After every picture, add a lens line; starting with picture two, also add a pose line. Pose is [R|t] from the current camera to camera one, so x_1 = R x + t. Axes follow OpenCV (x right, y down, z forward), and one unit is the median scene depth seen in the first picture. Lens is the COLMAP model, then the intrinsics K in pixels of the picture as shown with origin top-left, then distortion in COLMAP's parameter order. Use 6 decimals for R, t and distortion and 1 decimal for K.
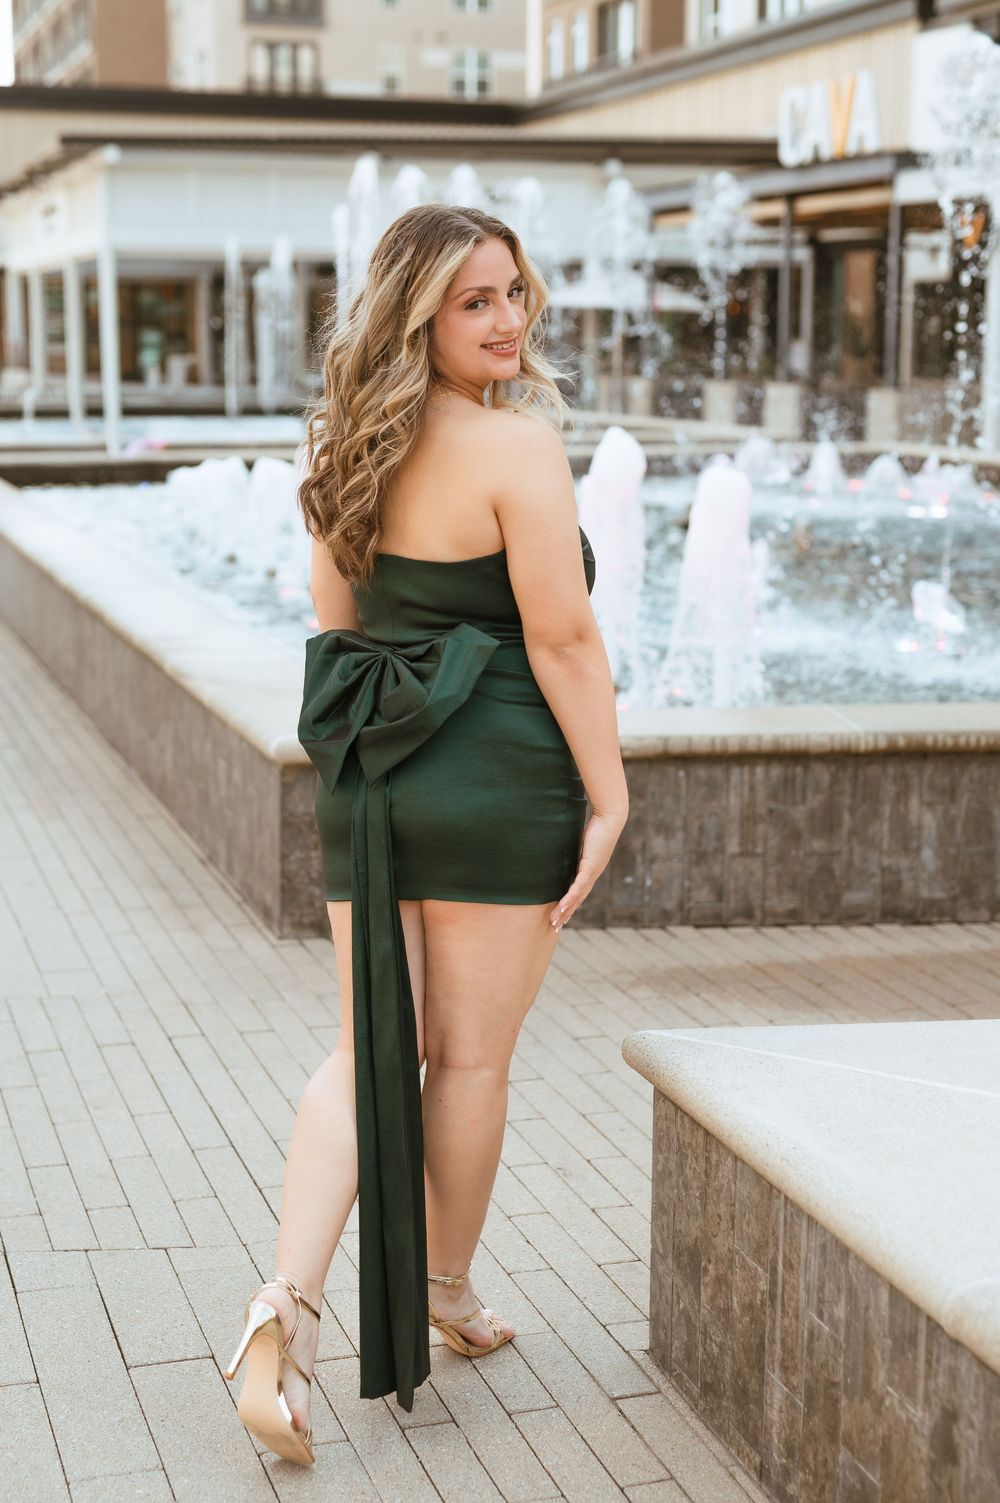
lens RADIAL K [[2126.1, 0, 500.0], [0, 2126.1, 751.5], [0, 0, 1]] dist [0.002790, -0.013663]
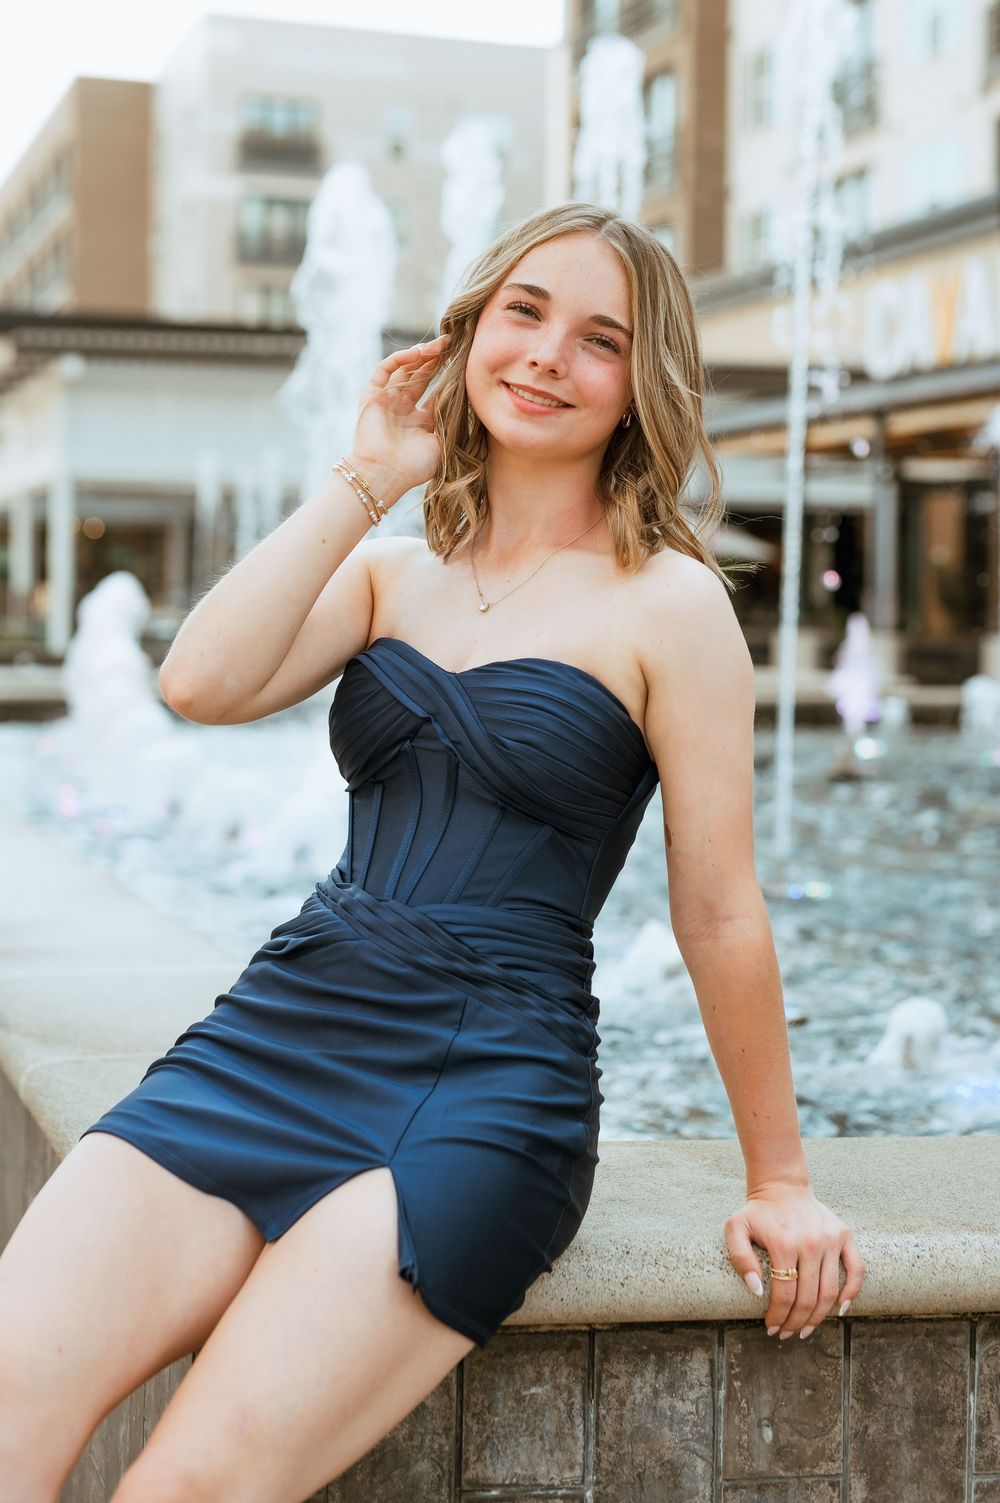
lens RADIAL K [[2348.9, 0, 542.1], [0, 2348.9, 710.3], [0, 0, 1]] dist [-0.003586, 0.053242]
pose [[0.999827, 0.010243, 0.015547, -0.106714], [-0.007775, 0.988461, -0.151277, -0.058117], [-0.016917, 0.151130, 0.988369, 1.171754]]
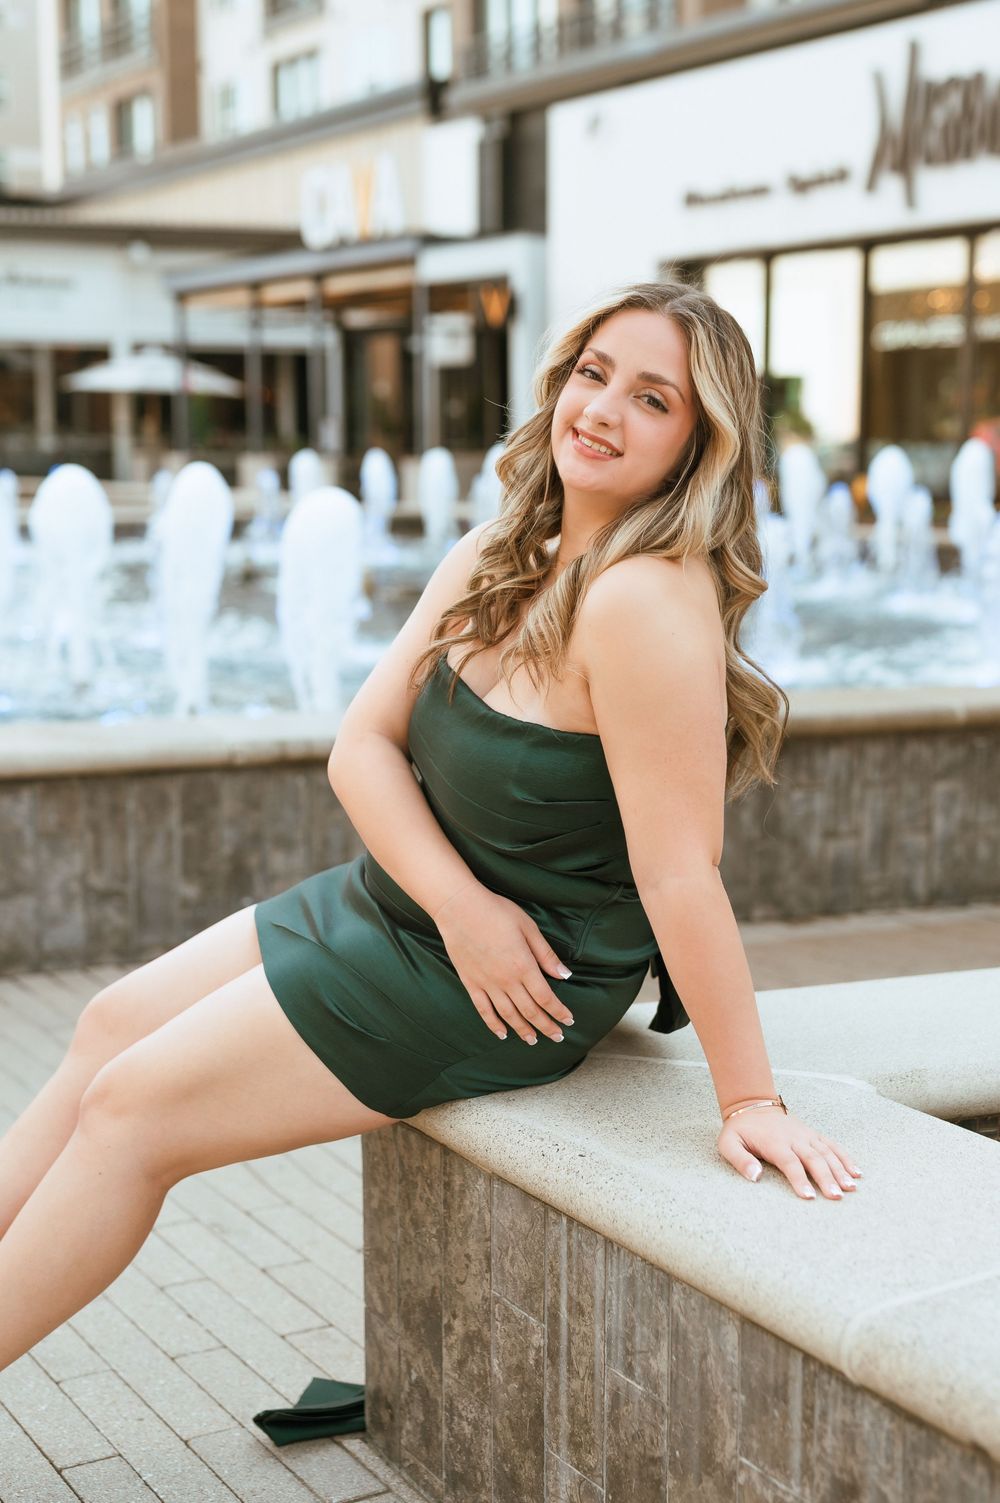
lens RADIAL K [[2052.0, 0, 493.9], [0, 2052.0, 773.1], [0, 0, 1]] dist [-0.006787, 0.012638]
pose [[0.975594, -0.040400, 0.215833, -0.041272], [0.046496, 0.998648, -0.023237, 0.058178], [-0.214603, 0.032706, 0.976154, 0.252415]]
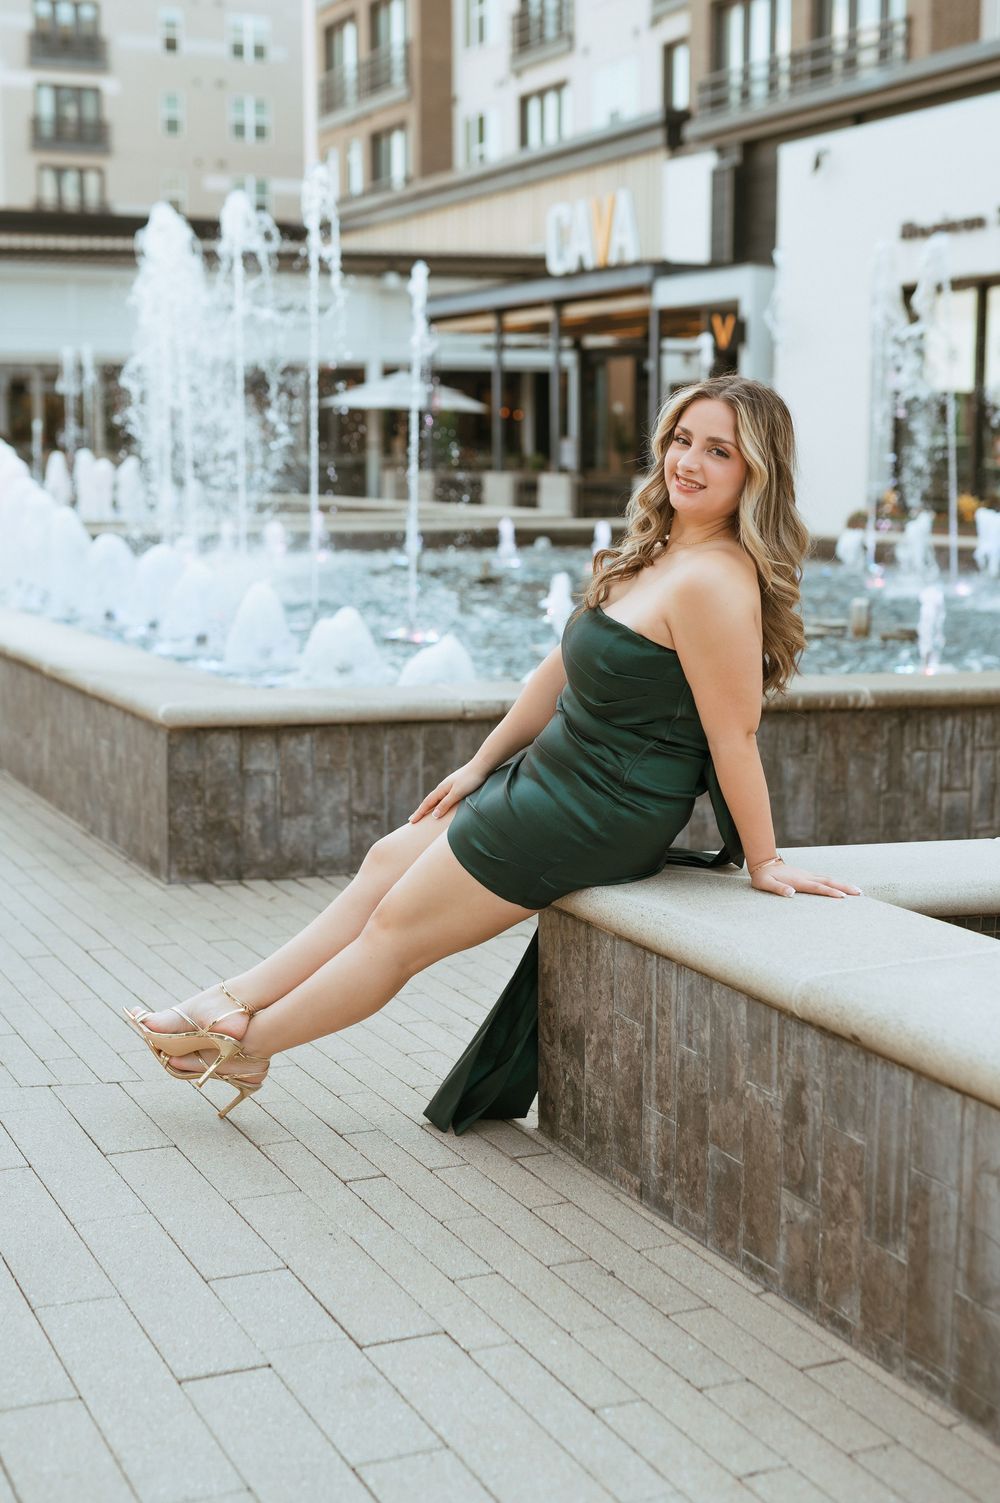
lens RADIAL K [[2021.7, 0, 500.0], [0, 2021.7, 751.5], [0, 0, 1]] dist [-0.002625, -0.008219]
pose [[0.994224, -0.019302, 0.105578, -0.074109], [0.023885, 0.998819, -0.042315, 0.124003], [-0.104636, 0.044592, 0.993510, -0.163442]]
